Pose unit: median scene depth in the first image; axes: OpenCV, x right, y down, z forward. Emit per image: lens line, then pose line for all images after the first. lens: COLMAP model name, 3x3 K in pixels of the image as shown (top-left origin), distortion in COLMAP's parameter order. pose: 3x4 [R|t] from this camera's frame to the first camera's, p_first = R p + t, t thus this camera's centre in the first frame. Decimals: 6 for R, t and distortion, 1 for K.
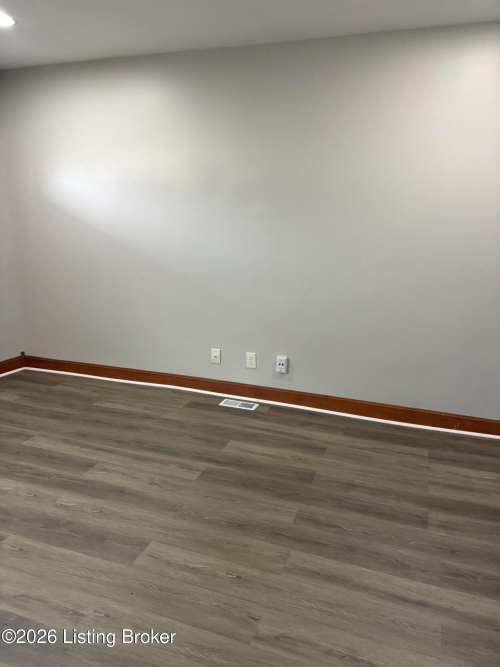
lens RADIAL K [[499.7, 0, 251.2], [0, 499.7, 330.9], [0, 0, 1]] dist [0.046971, -0.053143]
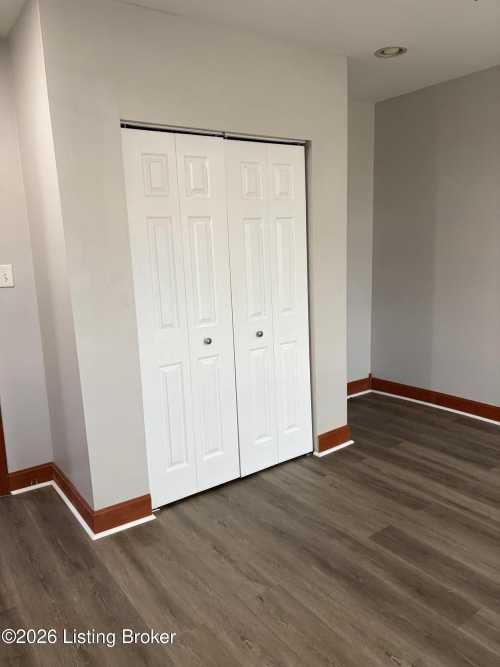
lens RADIAL K [[499.7, 0, 249.9], [0, 499.7, 334.9], [0, 0, 1]] dist [0.046971, -0.053143]
pose [[-0.817694, -0.099383, 0.567009, -0.516296], [0.144308, 0.918143, 0.369038, -0.360909], [-0.557271, 0.383584, -0.736419, 1.512258]]
